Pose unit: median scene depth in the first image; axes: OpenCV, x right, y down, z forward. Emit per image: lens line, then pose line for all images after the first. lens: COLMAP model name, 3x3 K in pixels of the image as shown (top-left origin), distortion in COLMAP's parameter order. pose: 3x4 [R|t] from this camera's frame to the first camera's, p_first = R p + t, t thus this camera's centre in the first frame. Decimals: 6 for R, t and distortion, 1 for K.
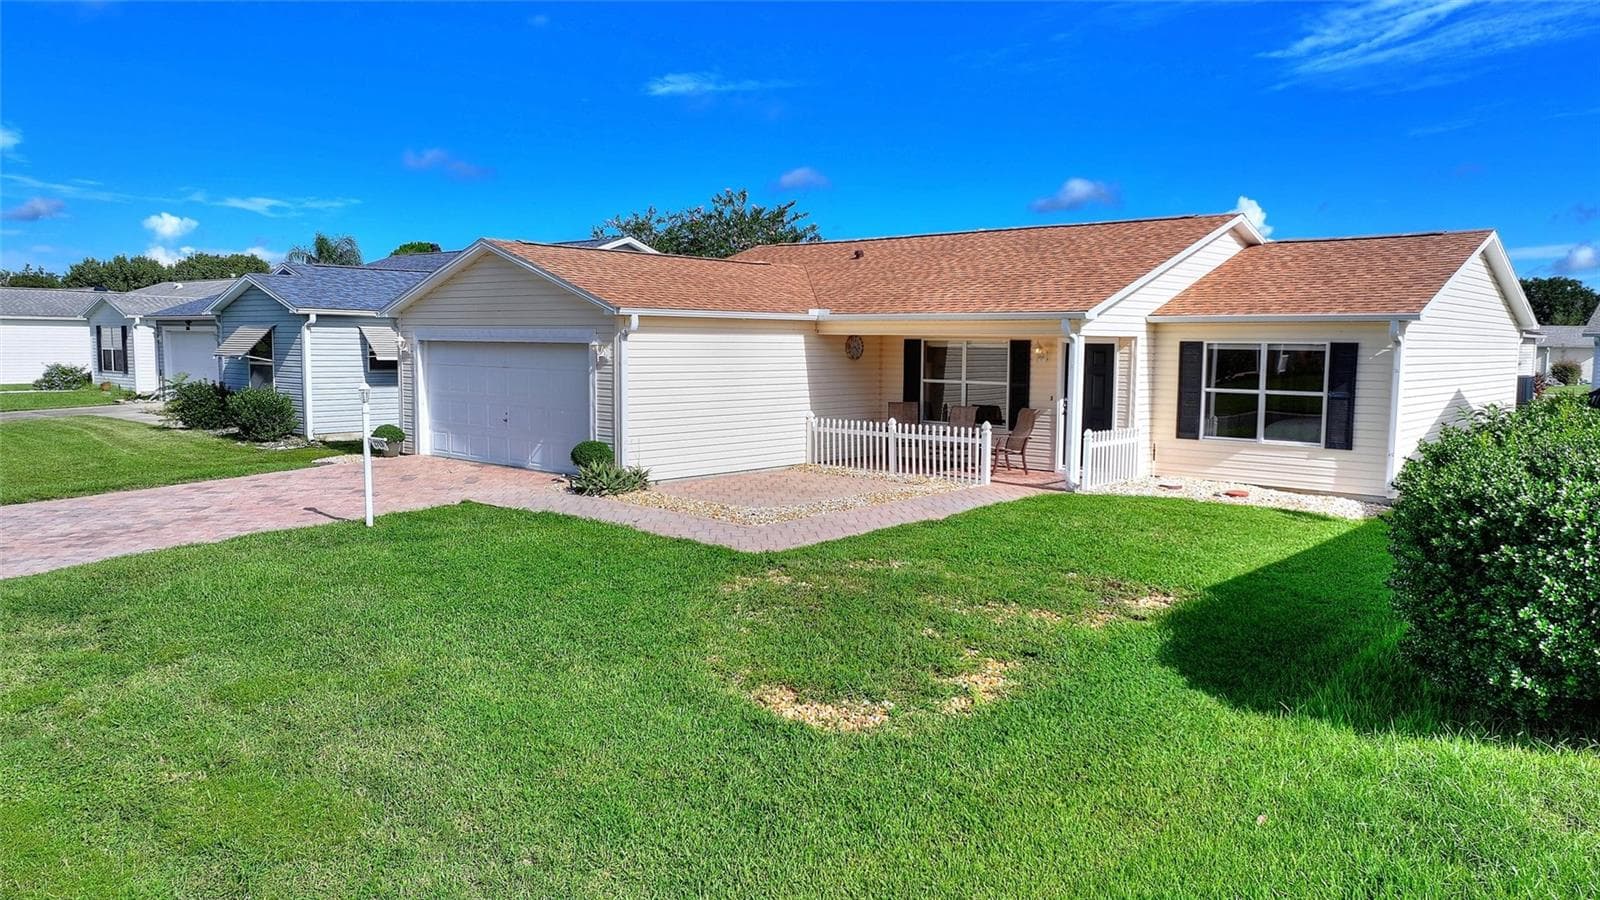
lens RADIAL K [[1122.4, 0, 800.0], [0, 1122.4, 450.0], [0, 0, 1]] dist [0.029840, -0.004142]
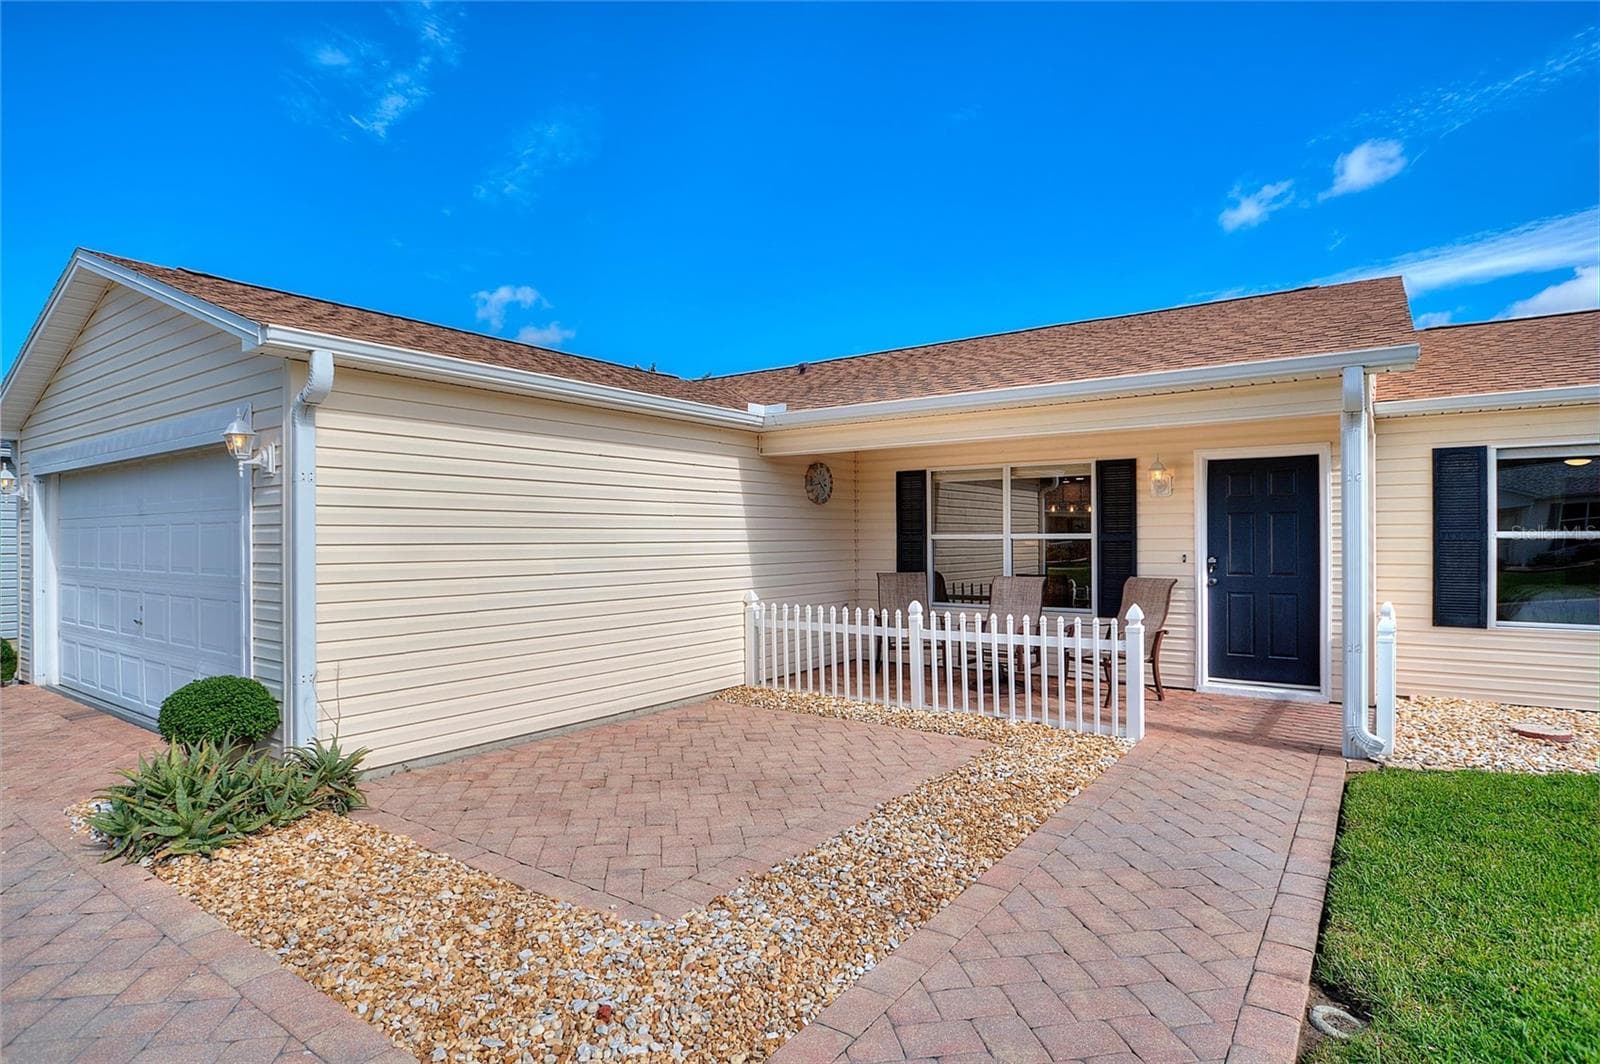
lens RADIAL K [[837.1, 0, 800.4], [0, 837.1, 541.2], [0, 0, 1]] dist [-0.011889, -0.002225]
pose [[0.993461, -0.014854, 0.113201, -0.014725], [0.025389, 0.995416, -0.092203, -0.022365], [-0.111313, 0.094474, 0.989285, 0.644511]]
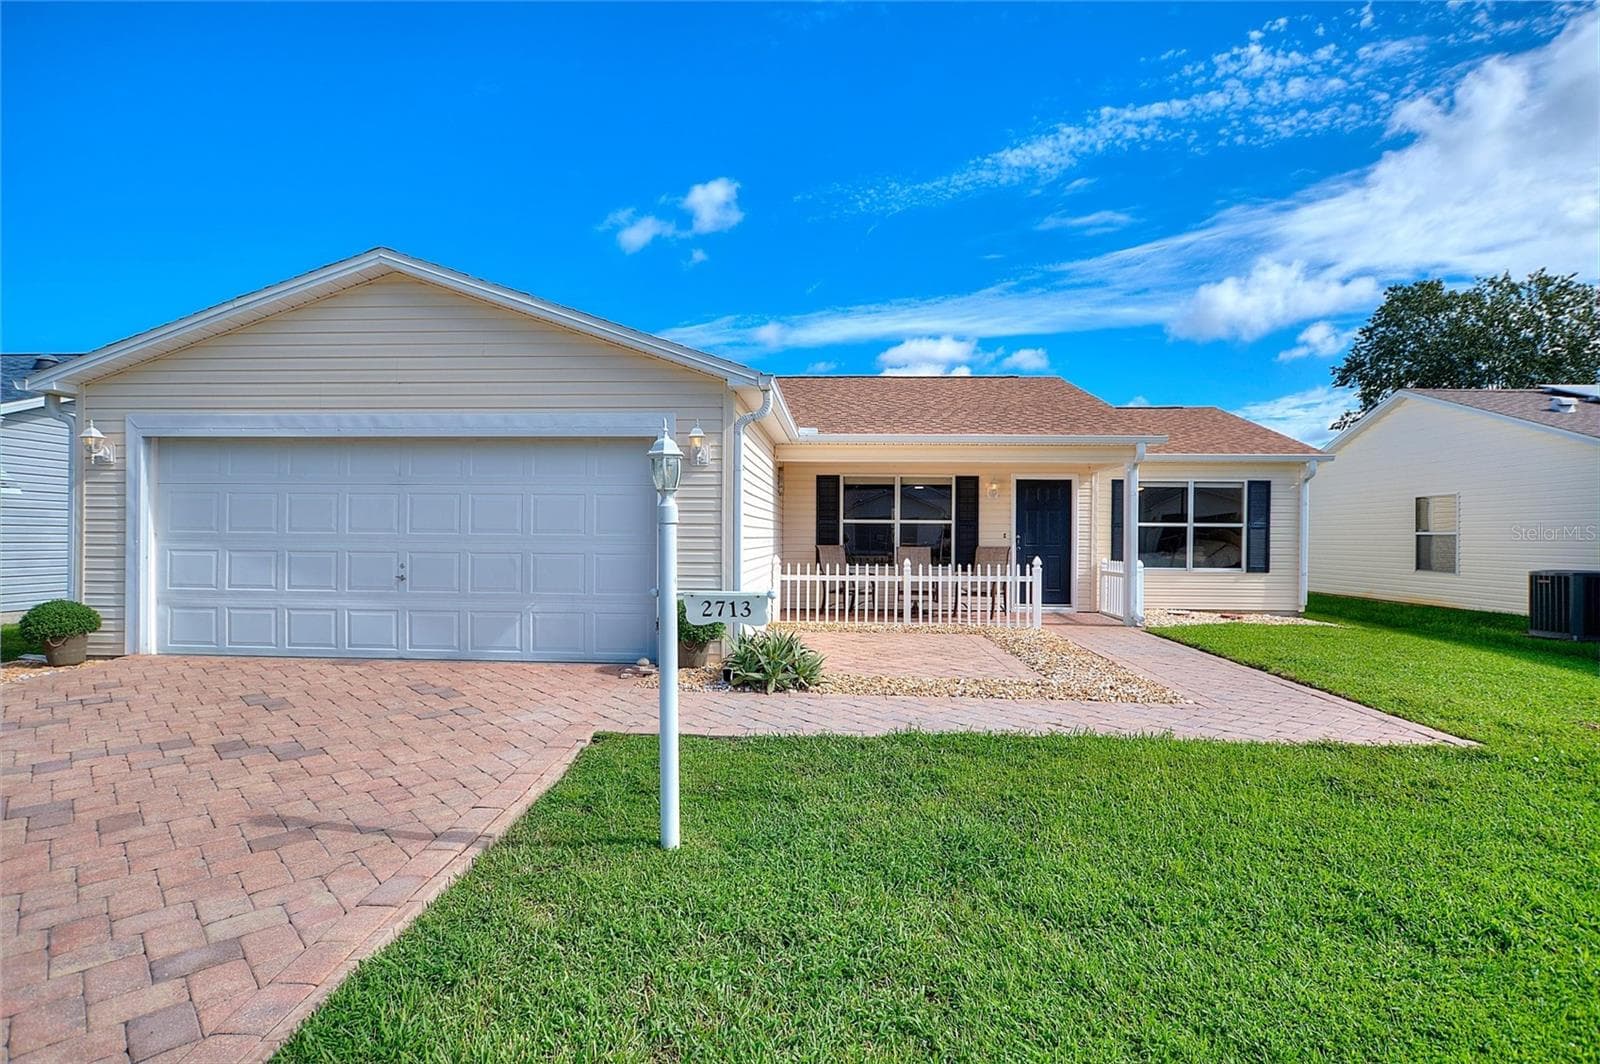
lens RADIAL K [[840.1, 0, 799.3], [0, 840.1, 538.7], [0, 0, 1]] dist [-0.006826, 0.000570]
pose [[0.778242, -0.005644, 0.627939, -0.392661], [0.060273, 0.996014, -0.065748, -0.006712], [-0.625065, 0.089015, 0.775481, 0.580928]]
